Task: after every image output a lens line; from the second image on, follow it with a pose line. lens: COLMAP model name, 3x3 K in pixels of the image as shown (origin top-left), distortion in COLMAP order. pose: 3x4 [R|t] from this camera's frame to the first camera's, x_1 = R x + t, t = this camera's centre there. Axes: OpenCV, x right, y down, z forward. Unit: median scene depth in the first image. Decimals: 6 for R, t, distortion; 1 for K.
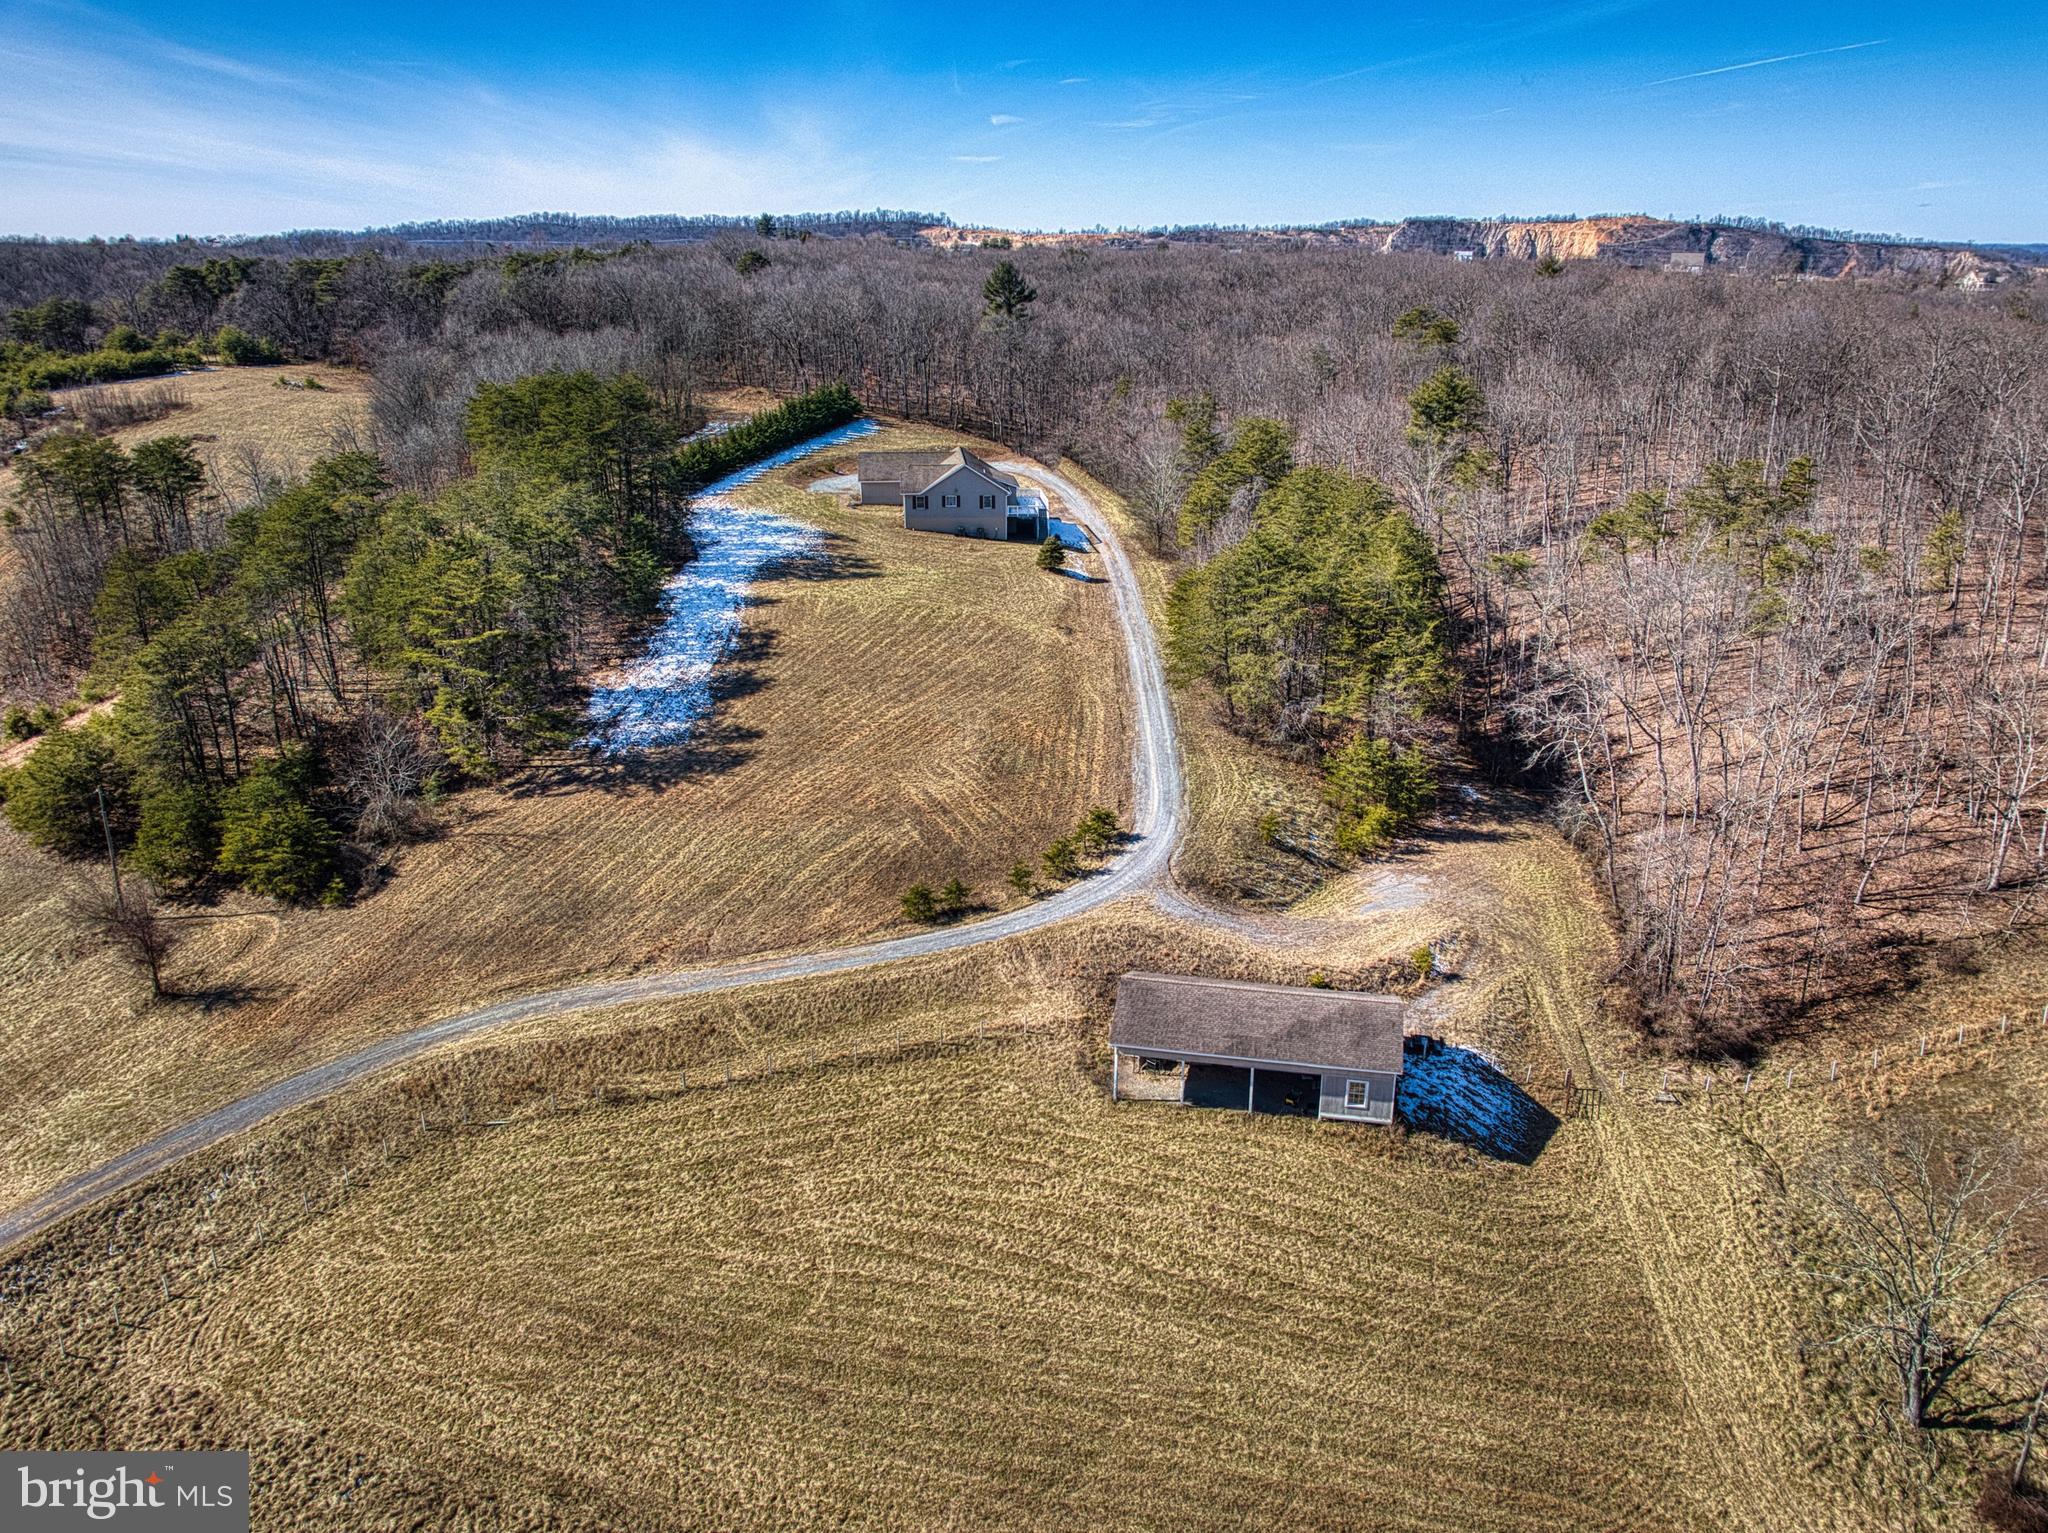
lens RADIAL K [[1474.8, 0, 1024.0], [0, 1474.8, 766.5], [0, 0, 1]] dist [-0.008153, -0.053992]
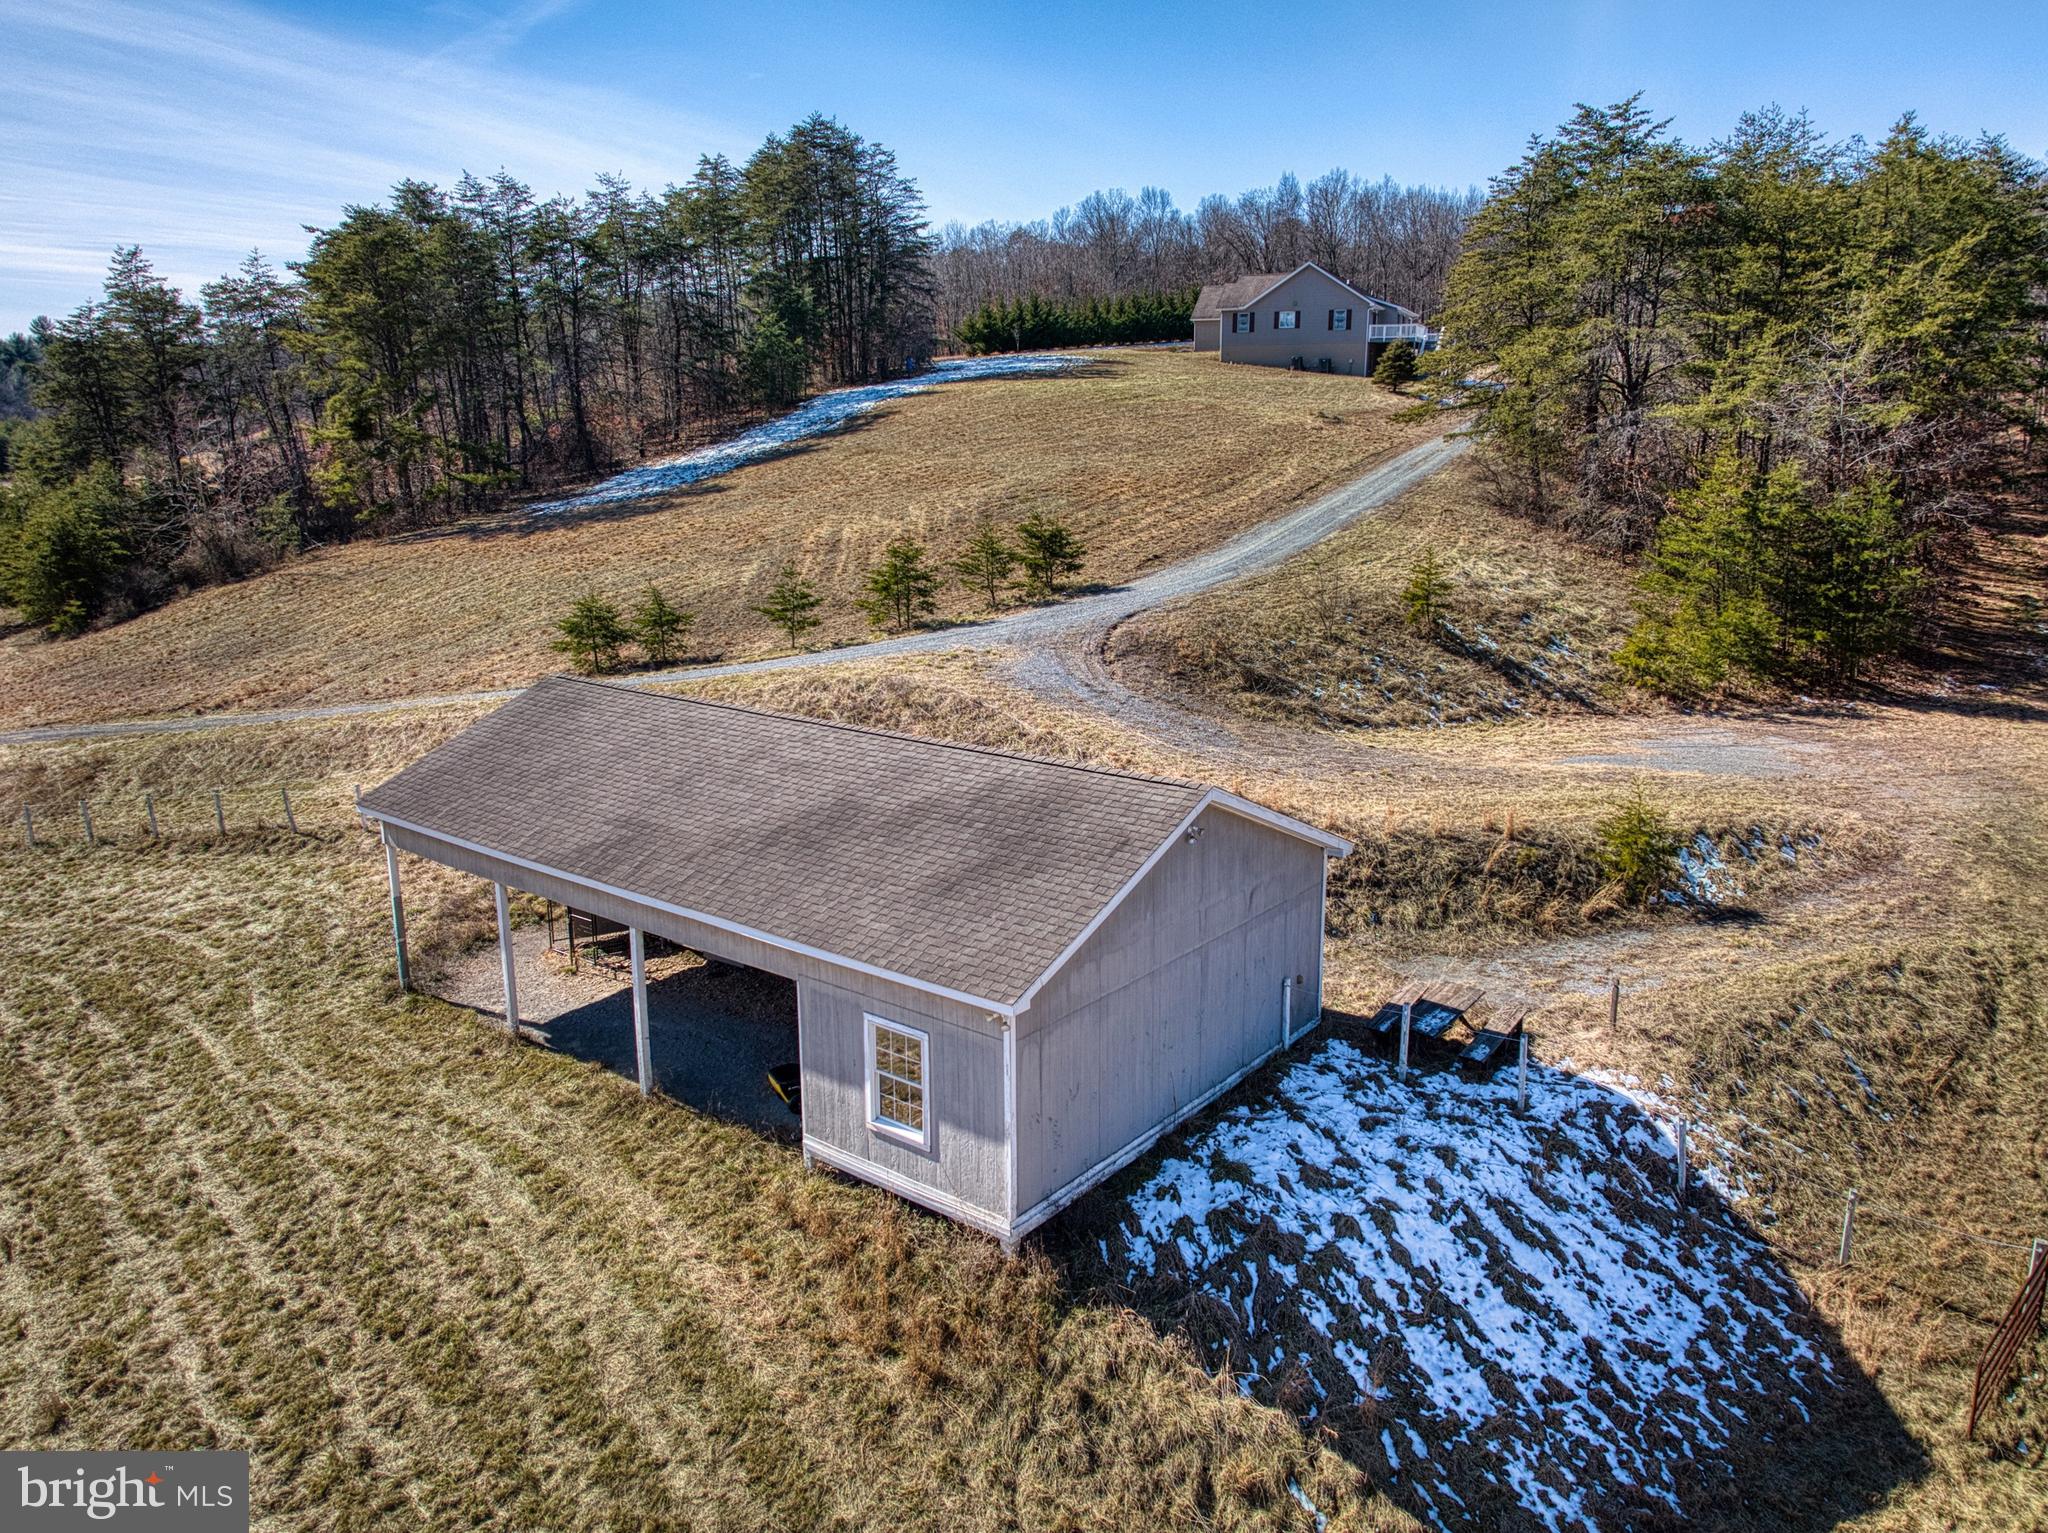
lens RADIAL K [[1501.5, 0, 1027.6], [0, 1501.5, 738.7], [0, 0, 1]] dist [0.008703, -0.051046]
pose [[0.900292, 0.097677, -0.424185, 0.323020], [-0.143041, 0.986766, -0.076367, 0.170151], [0.411112, 0.129429, 0.902350, 0.724365]]
